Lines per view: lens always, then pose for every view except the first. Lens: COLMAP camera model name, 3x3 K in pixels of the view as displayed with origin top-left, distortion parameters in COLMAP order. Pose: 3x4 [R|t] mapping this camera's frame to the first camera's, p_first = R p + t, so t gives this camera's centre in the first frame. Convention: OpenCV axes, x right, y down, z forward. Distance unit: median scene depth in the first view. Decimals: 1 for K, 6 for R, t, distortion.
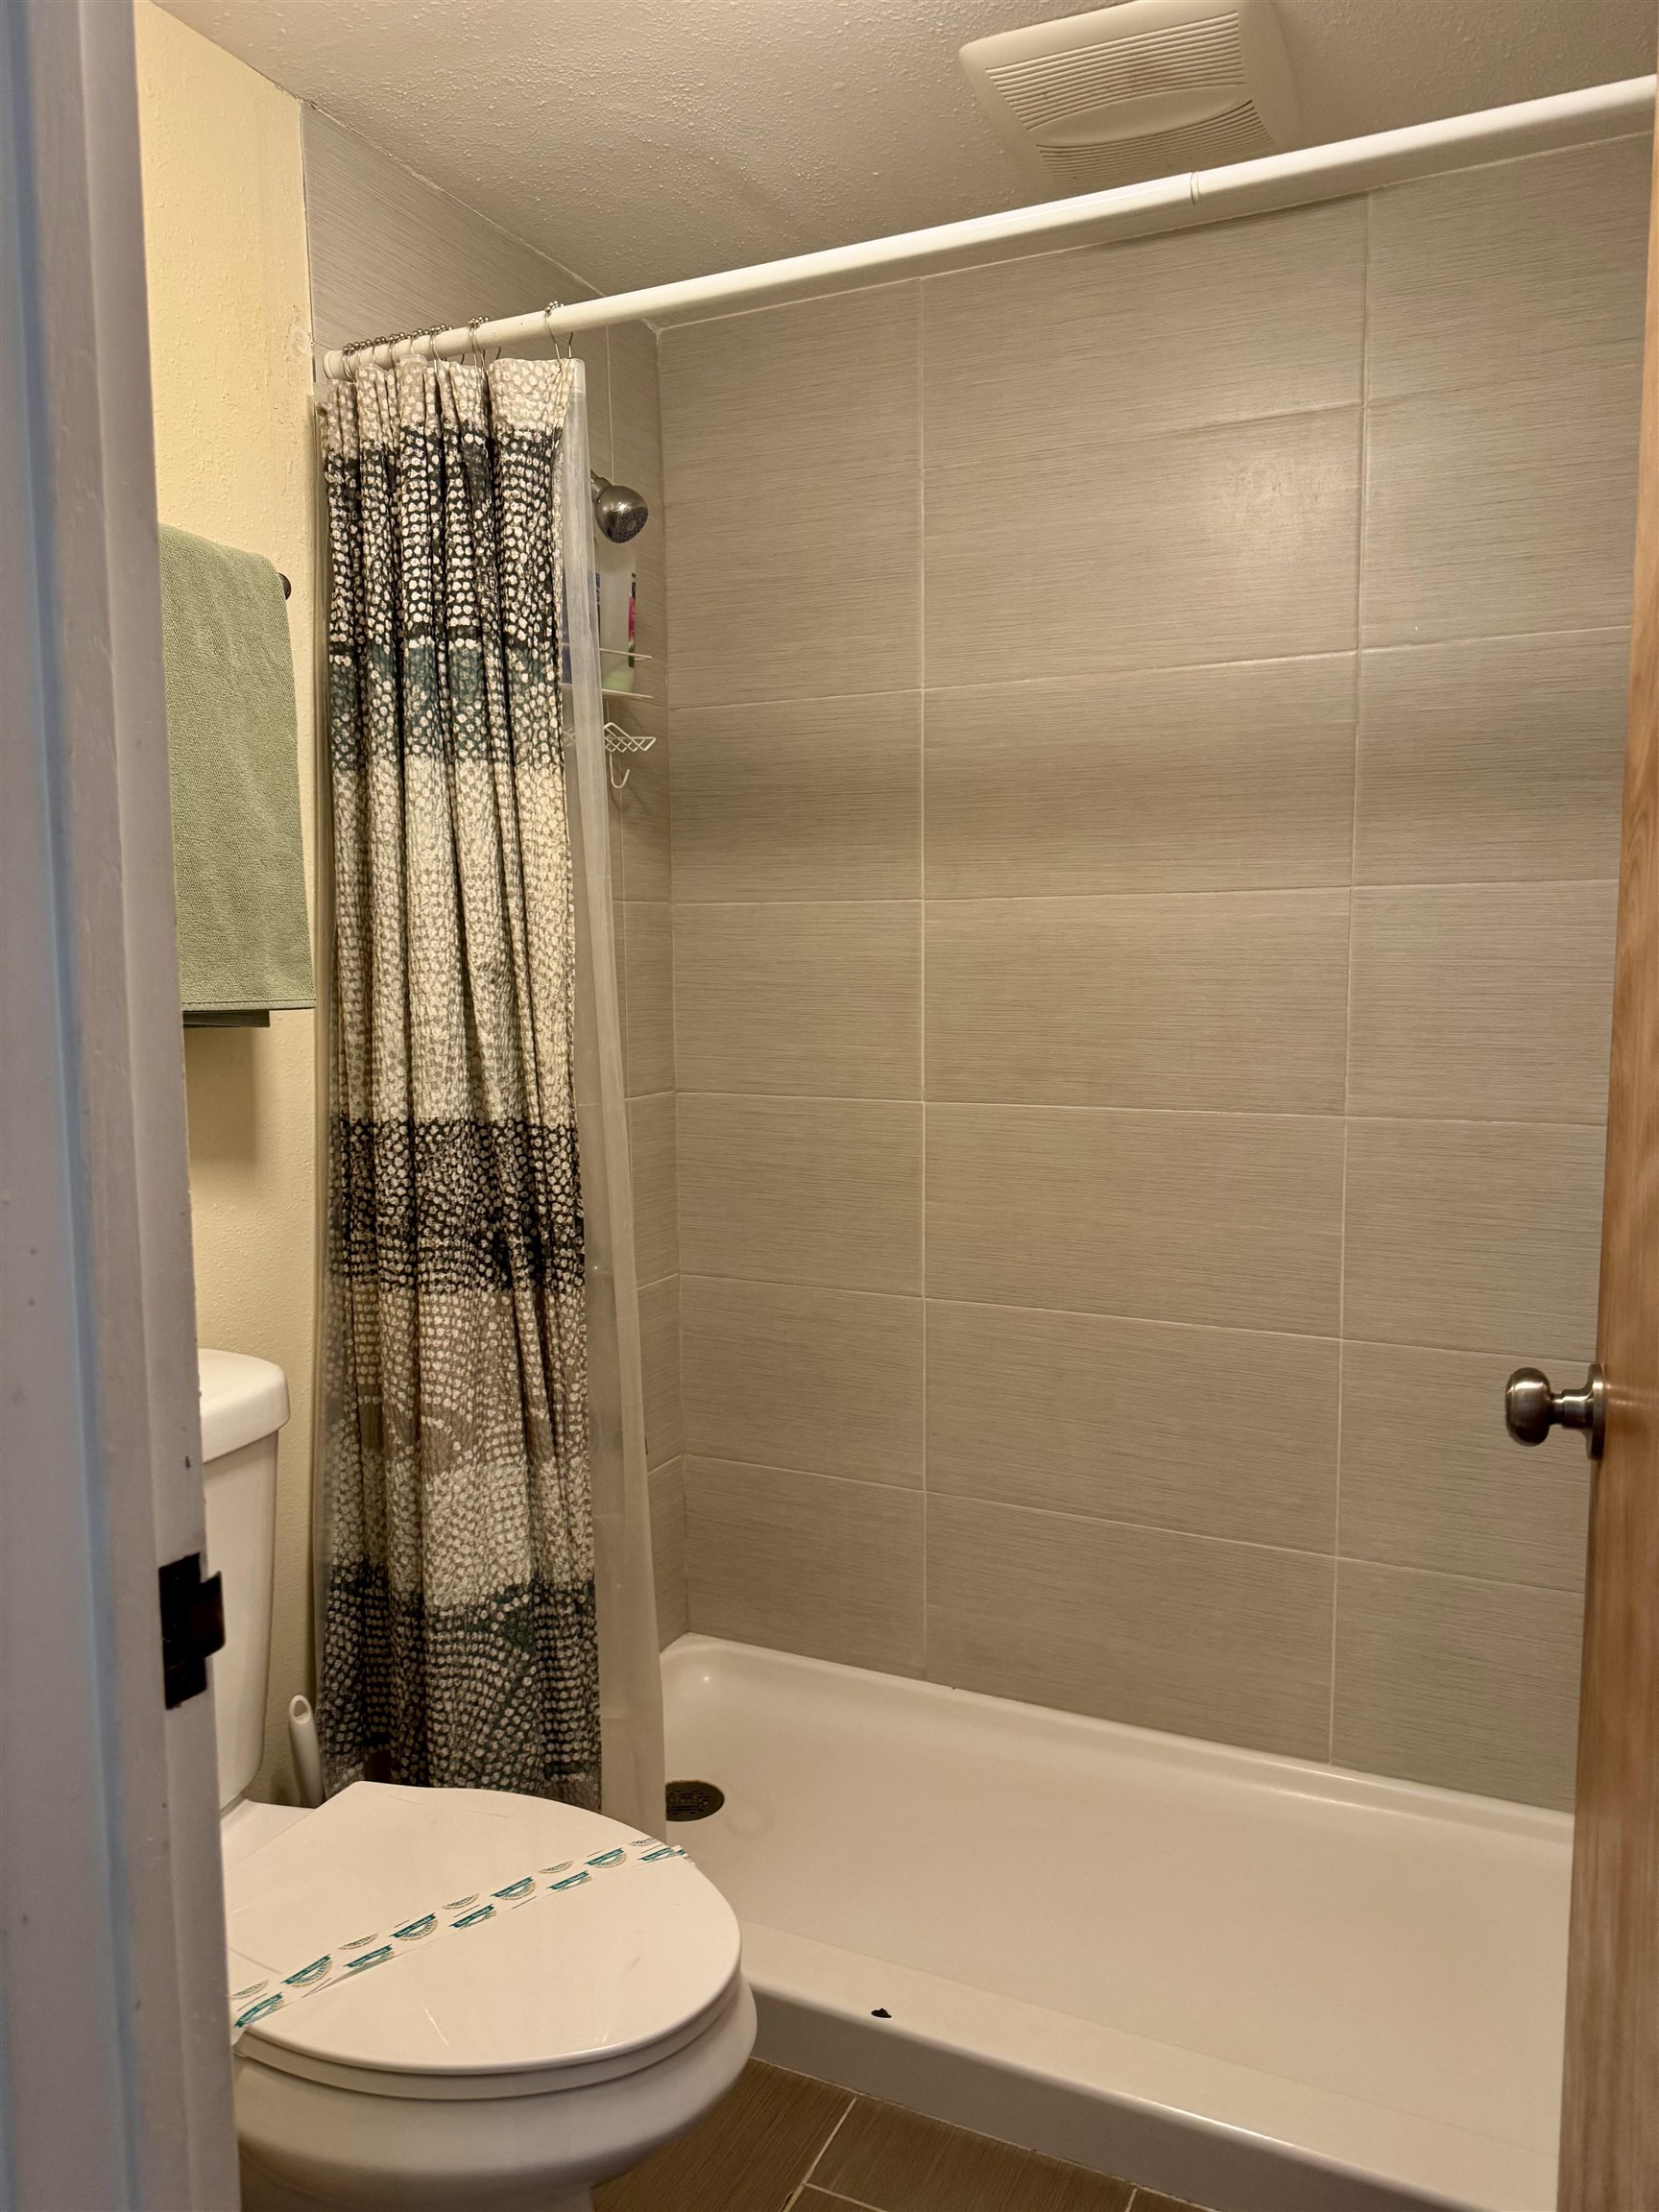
lens RADIAL K [[1557.2, 0, 836.1], [0, 1557.2, 1104.5], [0, 0, 1]] dist [-0.006599, -0.026443]
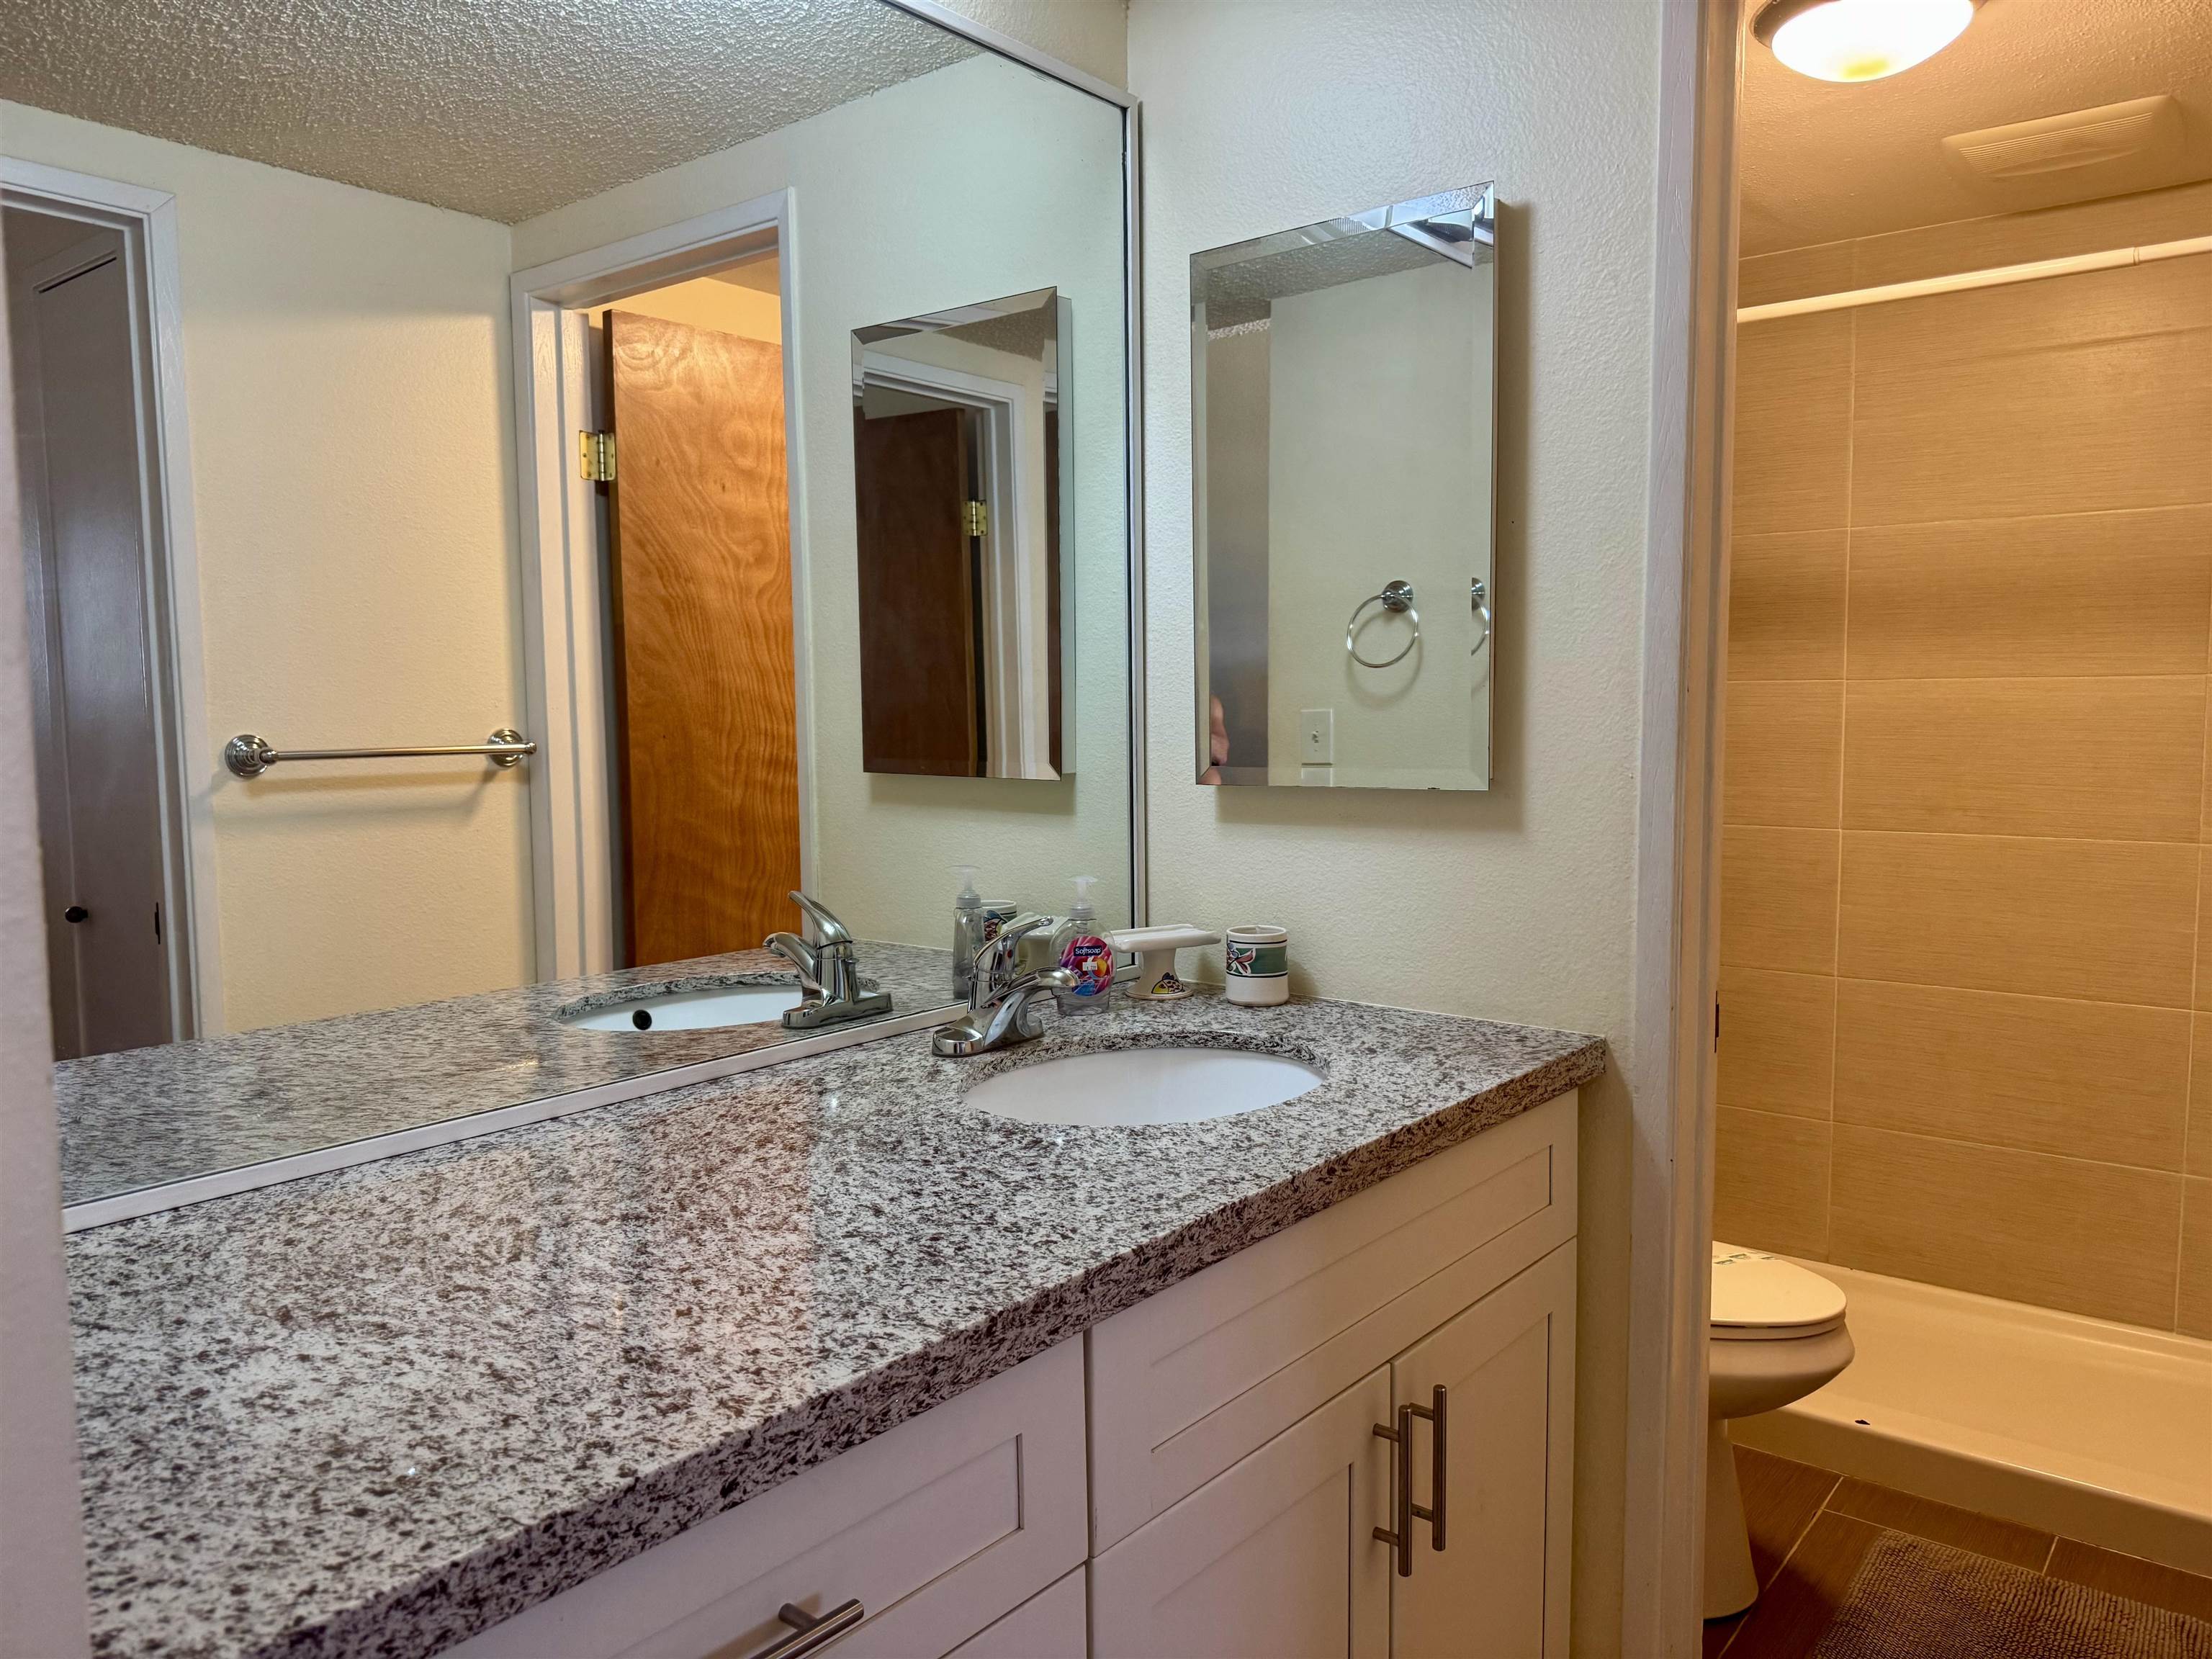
lens RADIAL K [[1557.2, 0, 1095.8], [0, 1557.2, 831.2], [0, 0, 1]] dist [-0.006599, -0.026443]
pose [[0.967331, 0.018535, -0.252838, -0.249187], [-0.022674, 0.999652, -0.013466, 0.034450], [0.252500, 0.018758, 0.967415, -0.511183]]
